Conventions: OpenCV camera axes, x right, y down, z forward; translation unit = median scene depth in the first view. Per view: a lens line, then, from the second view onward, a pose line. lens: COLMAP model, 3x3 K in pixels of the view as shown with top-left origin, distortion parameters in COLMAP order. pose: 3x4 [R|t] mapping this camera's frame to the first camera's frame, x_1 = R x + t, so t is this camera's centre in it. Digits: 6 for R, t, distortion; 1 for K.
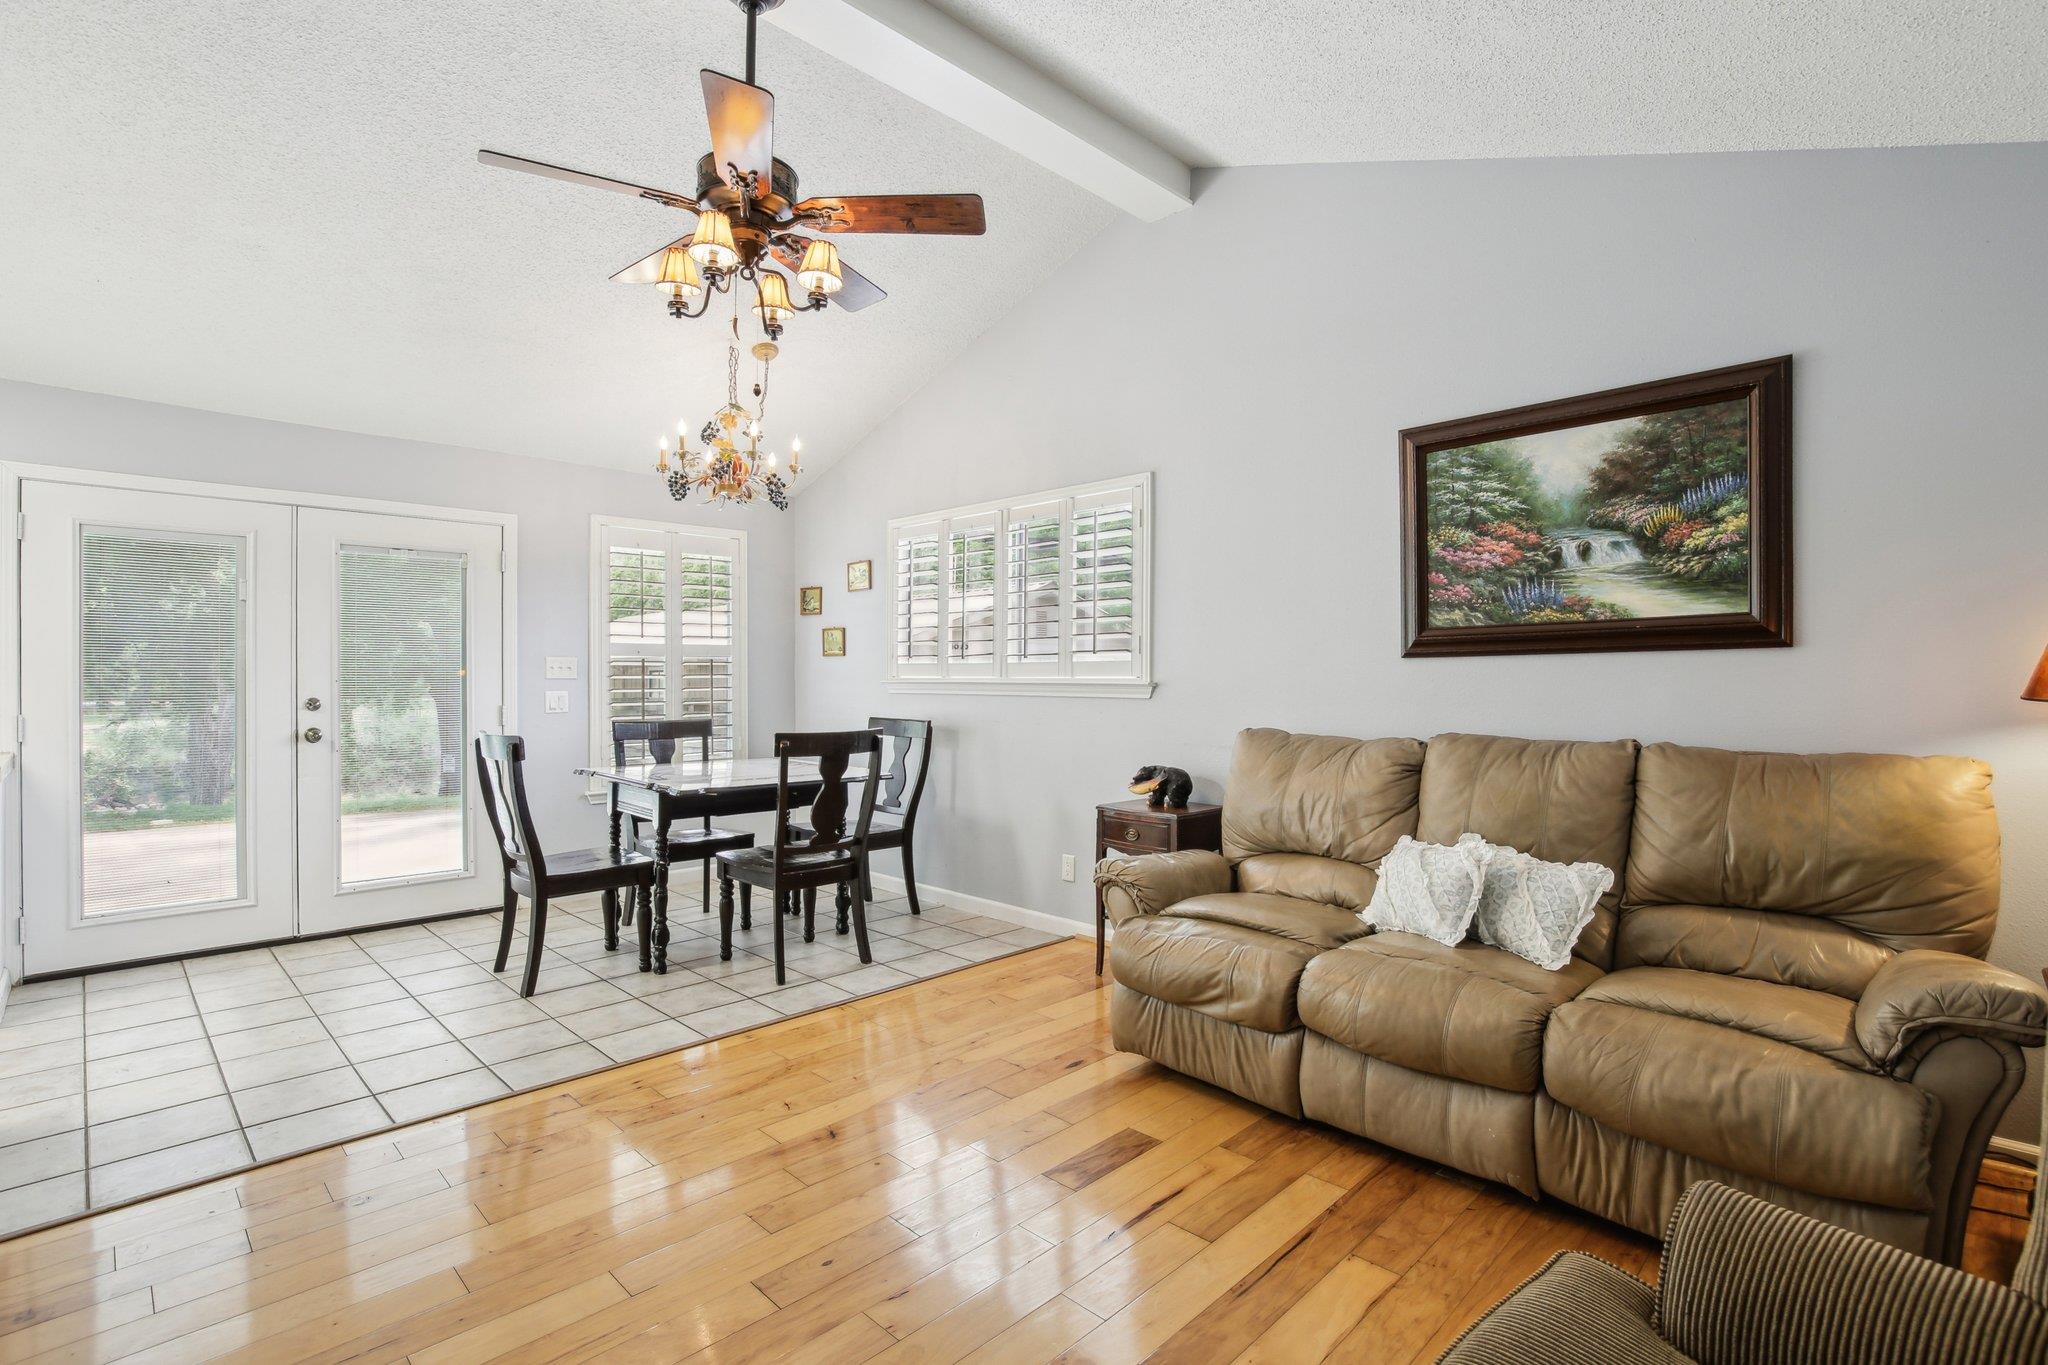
lens RADIAL K [[962.7, 0, 1041.2], [0, 962.7, 680.2], [0, 0, 1]] dist [-0.033994, 0.007144]
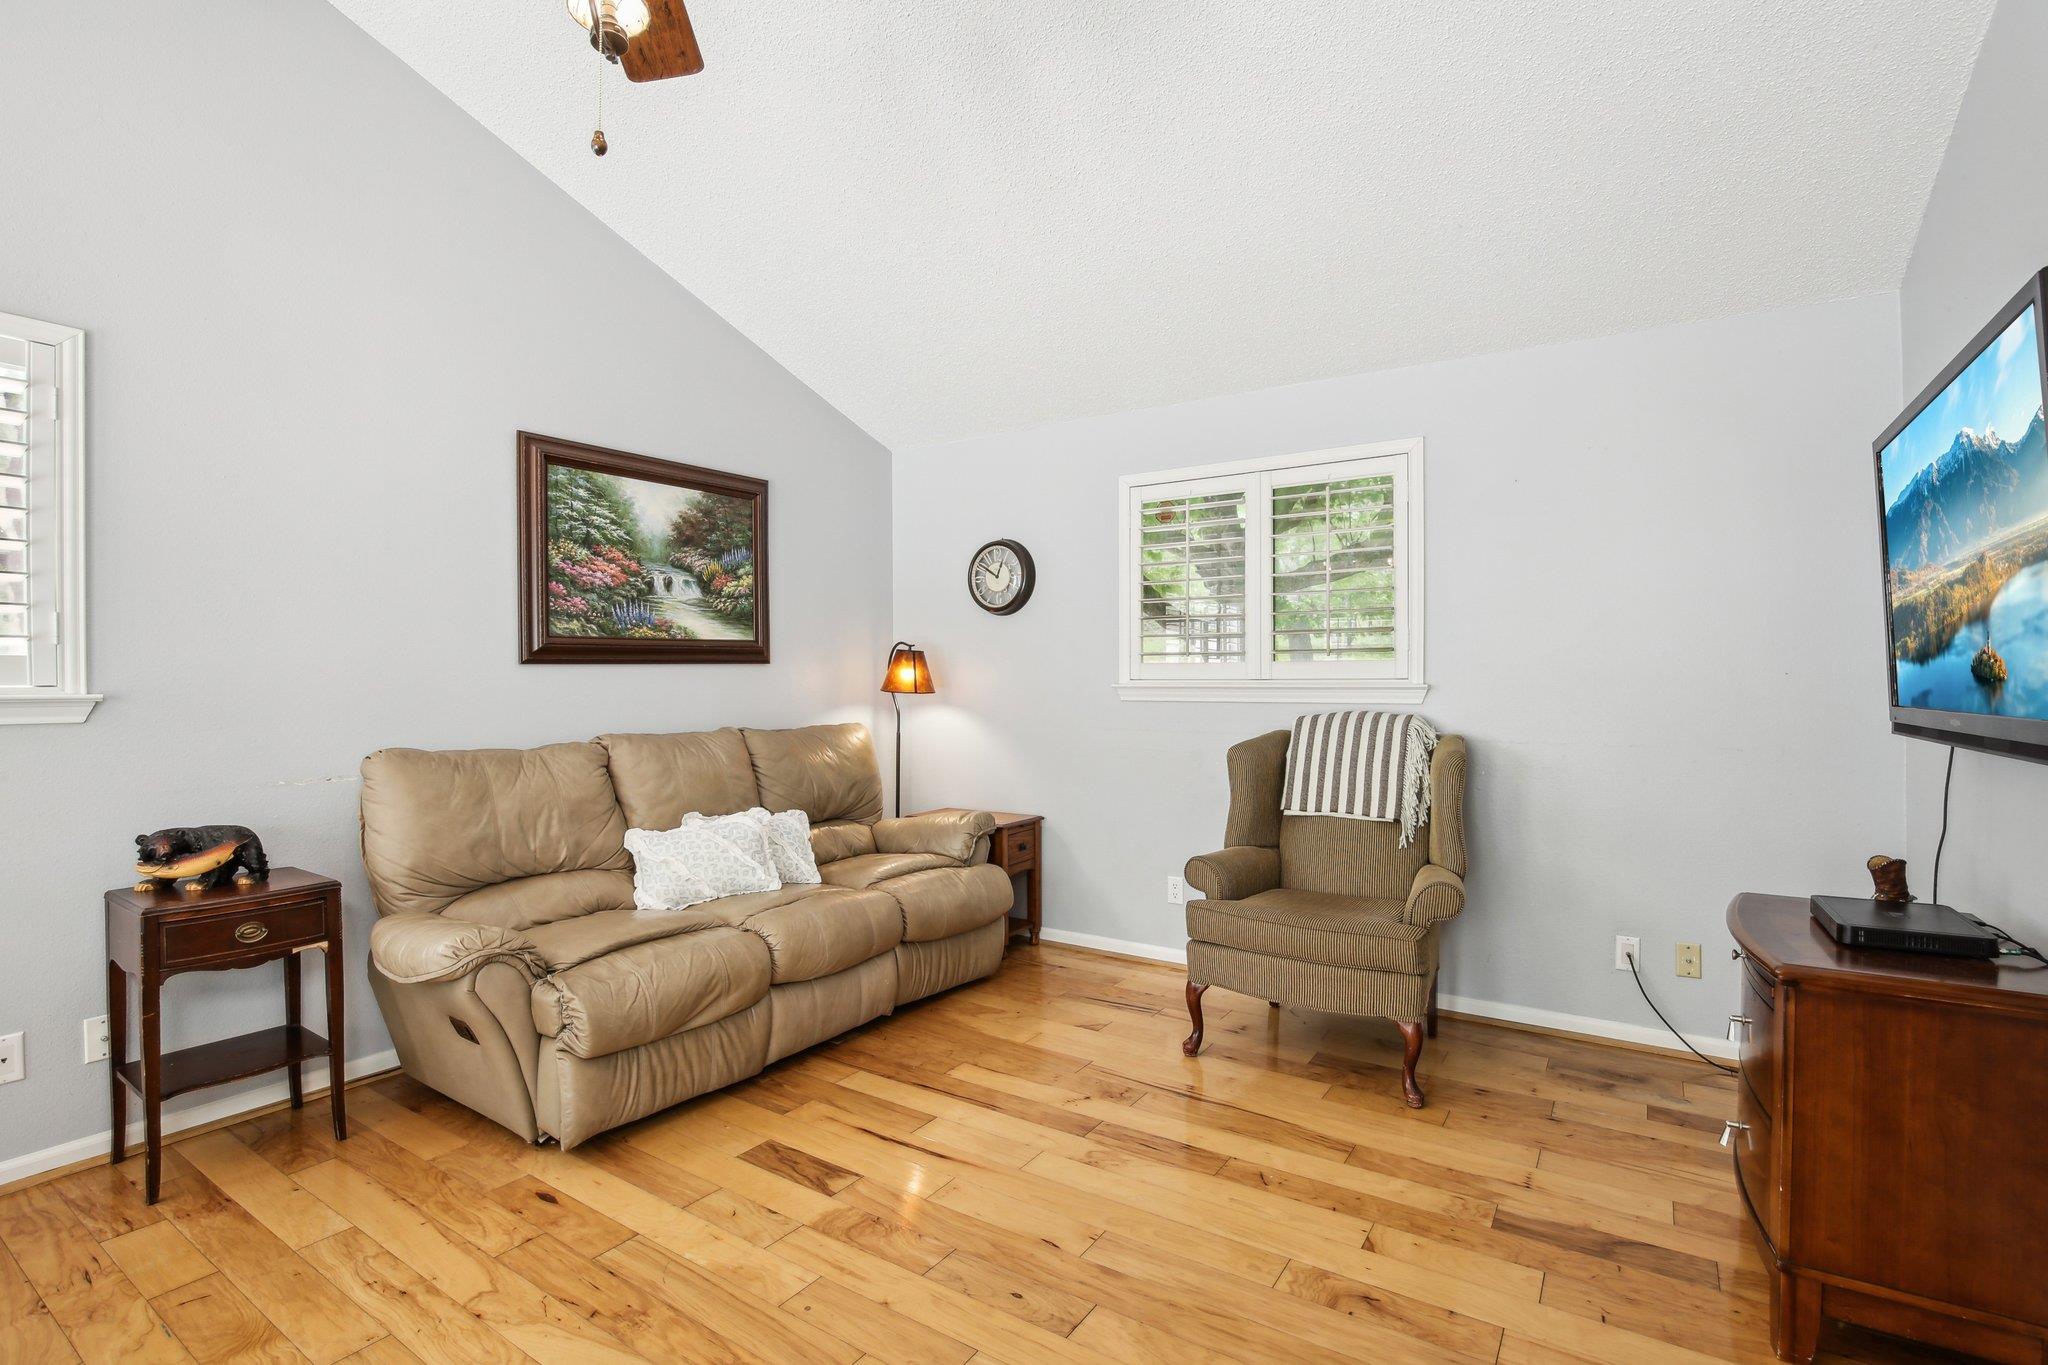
lens RADIAL K [[962.7, 0, 1017.8], [0, 962.7, 686.2], [0, 0, 1]] dist [-0.033994, 0.007144]
pose [[-0.191581, -0.002413, 0.981474, -0.746579], [0.008764, 0.999953, 0.004169, -0.000128], [-0.981438, 0.009401, -0.191551, 0.760000]]
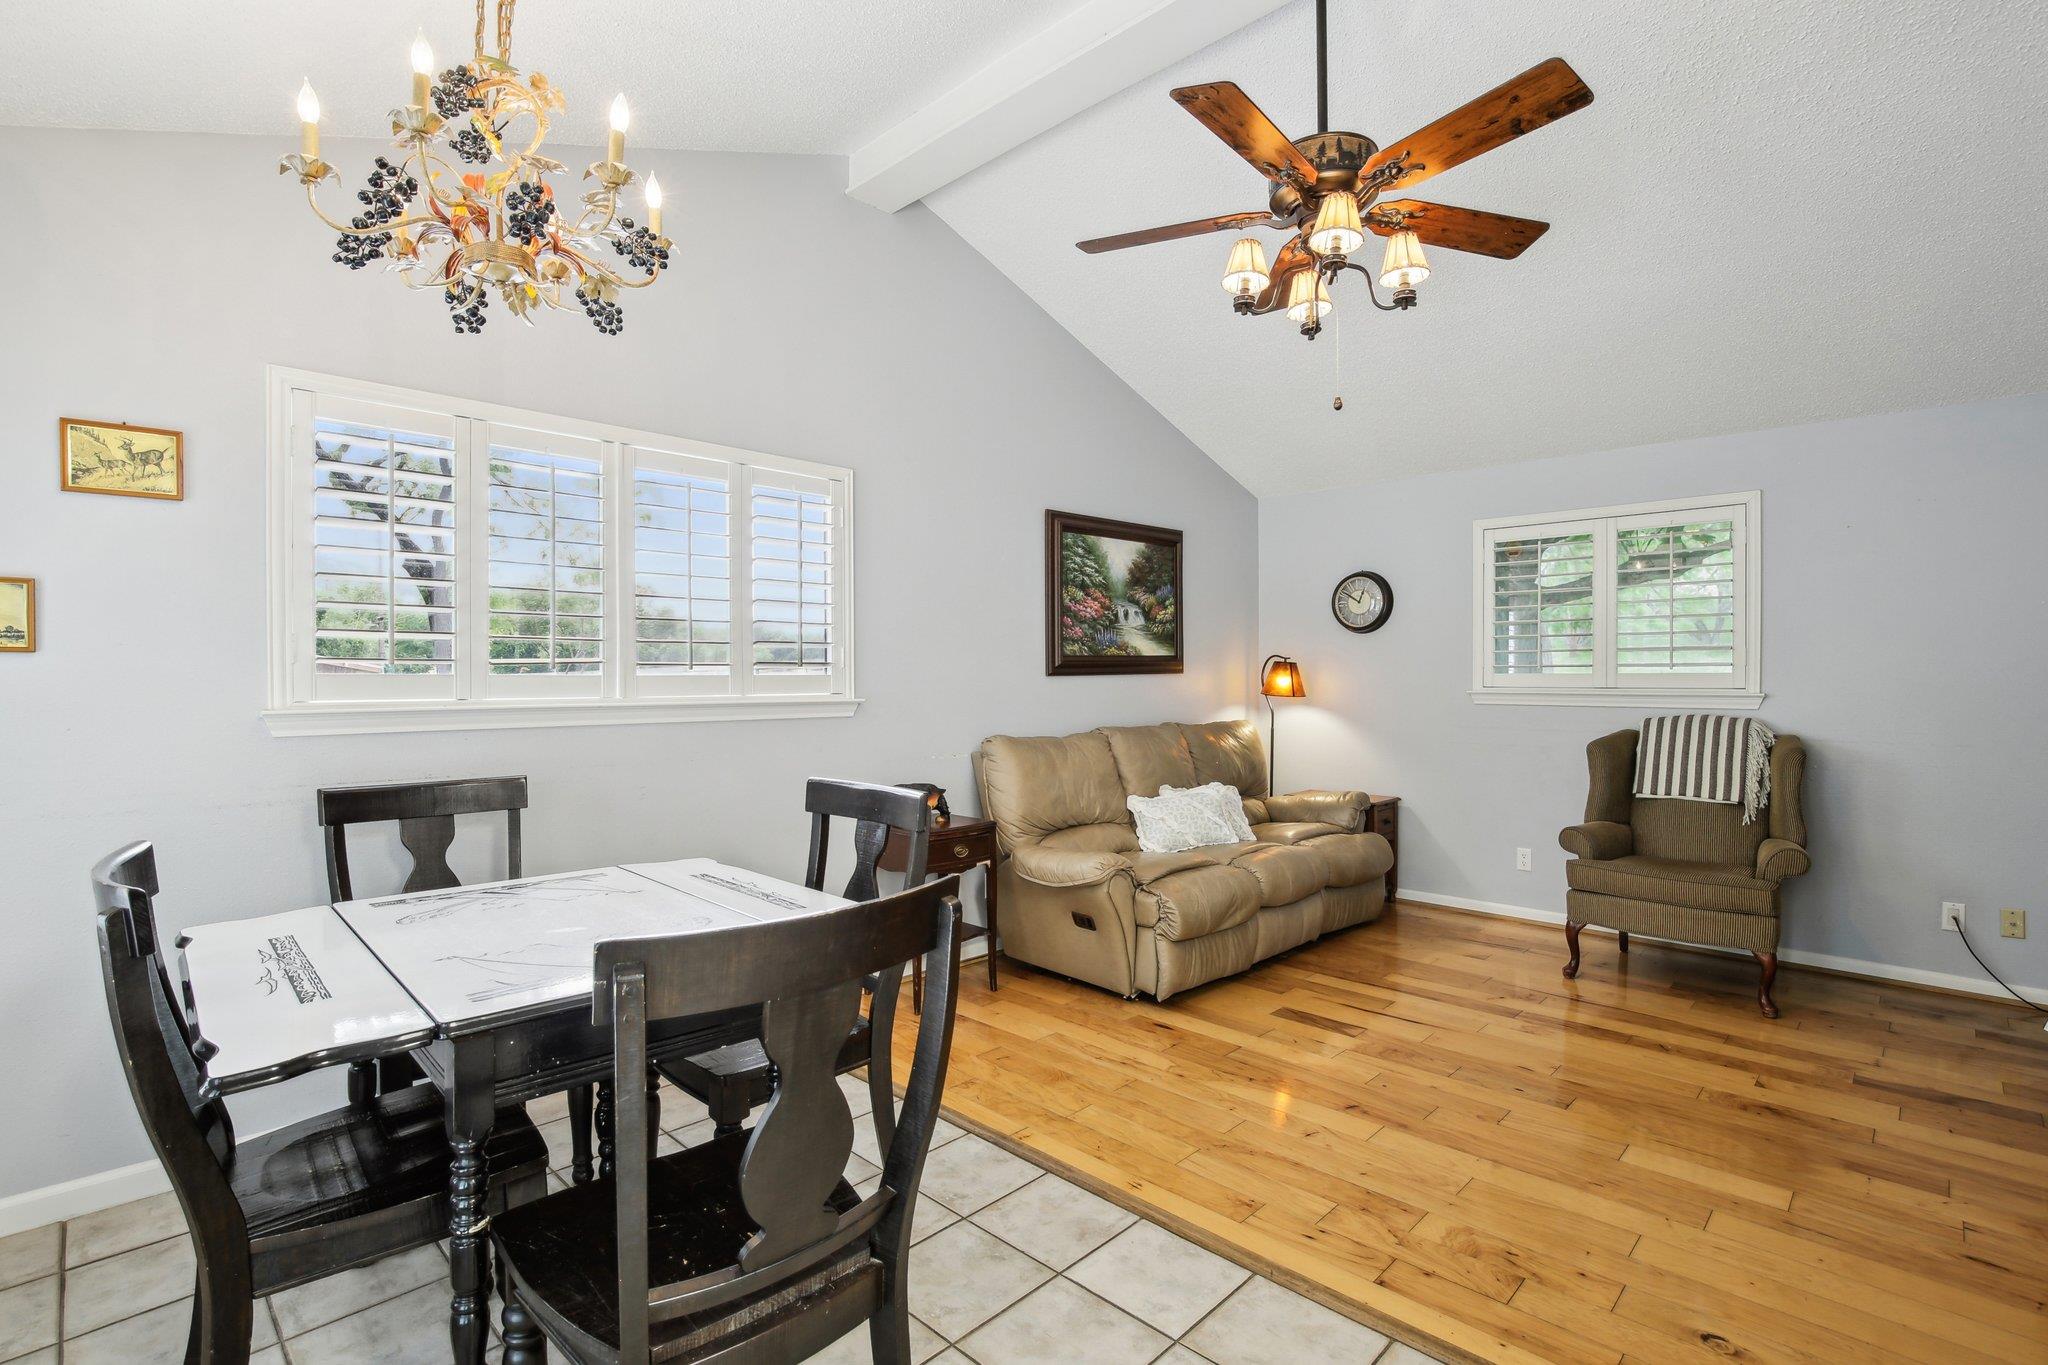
lens RADIAL K [[962.7, 0, 1016.3], [0, 962.7, 685.1], [0, 0, 1]] dist [-0.033994, 0.007144]
pose [[0.002990, -0.006839, 0.999972, -1.101570], [0.006829, 0.999953, 0.006819, -0.022262], [-0.999972, 0.006808, 0.003036, 1.148594]]
